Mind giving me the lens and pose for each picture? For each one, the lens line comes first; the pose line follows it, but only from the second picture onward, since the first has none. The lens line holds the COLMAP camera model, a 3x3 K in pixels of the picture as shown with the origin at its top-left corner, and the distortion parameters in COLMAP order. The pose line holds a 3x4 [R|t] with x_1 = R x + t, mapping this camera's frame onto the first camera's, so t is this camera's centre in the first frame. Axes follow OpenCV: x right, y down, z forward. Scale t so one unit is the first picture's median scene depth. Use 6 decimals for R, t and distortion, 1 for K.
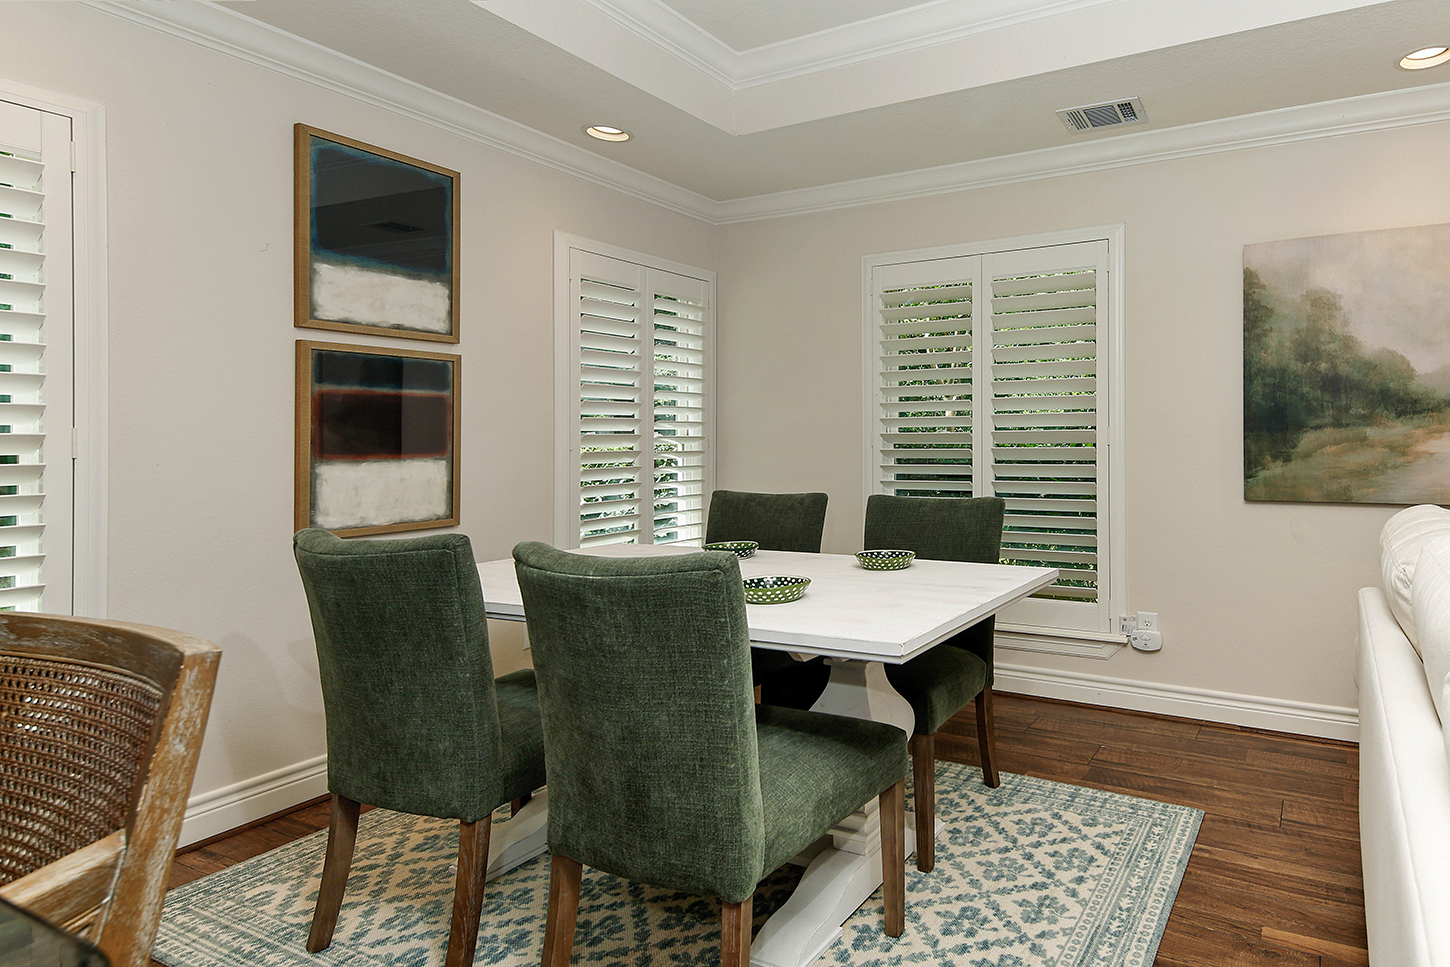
lens RADIAL K [[986.0, 0, 686.5], [0, 986.0, 441.7], [0, 0, 1]] dist [0.037967, 0.001215]
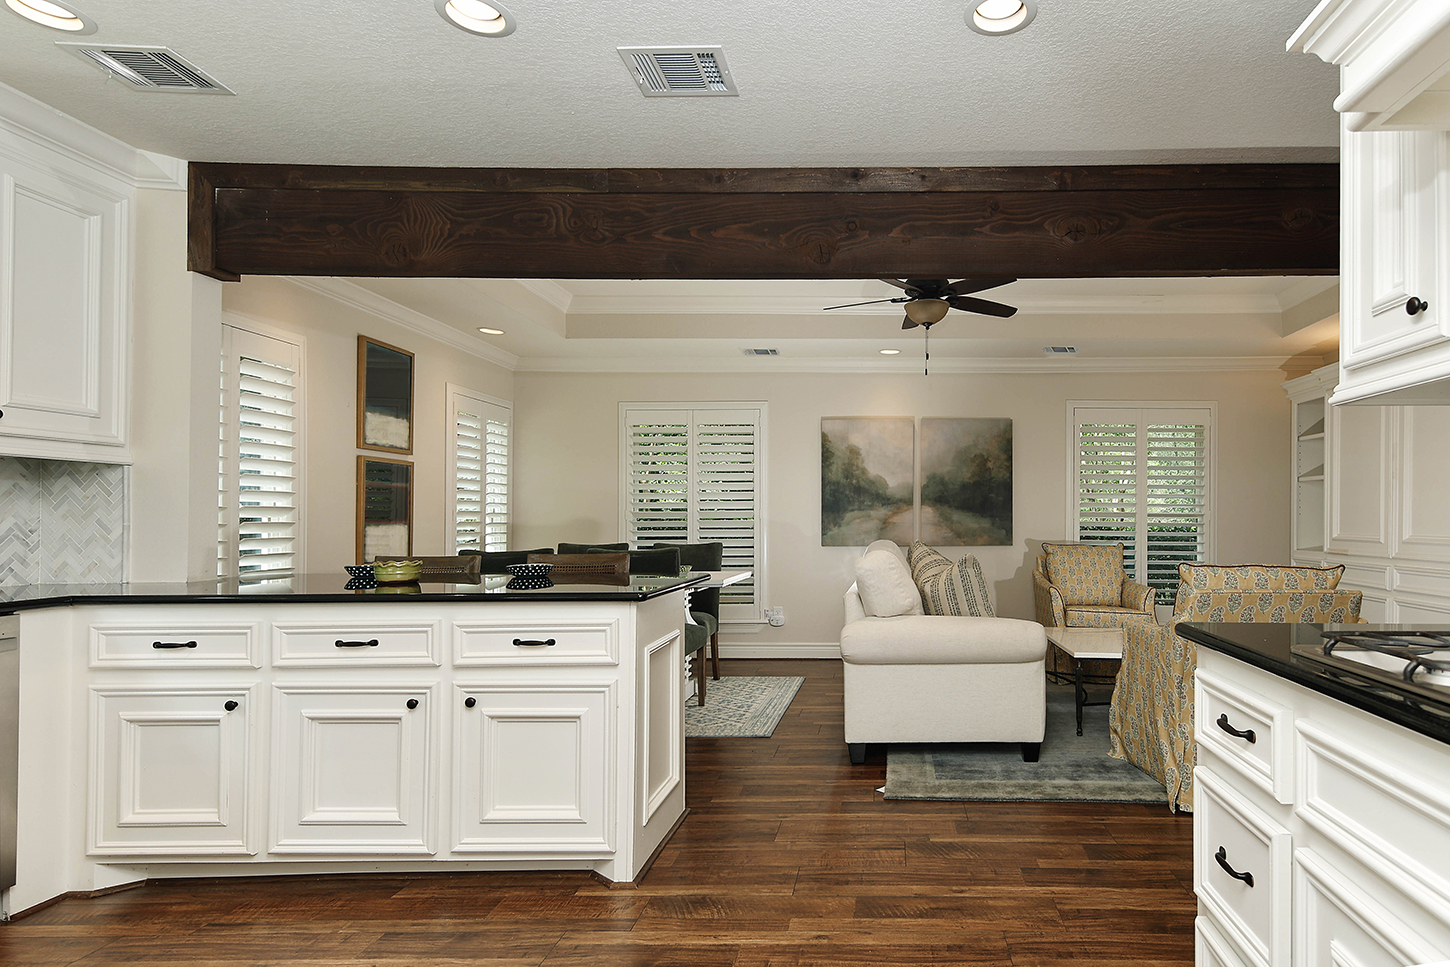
lens RADIAL K [[840.3, 0, 726.3], [0, 840.3, 514.1], [0, 0, 1]] dist [0.066864, -0.000027]
pose [[0.922428, 0.008679, 0.386070, -0.298095], [-0.006007, 0.999949, -0.008128, 0.009356], [-0.386121, 0.005178, 0.922434, -0.533638]]
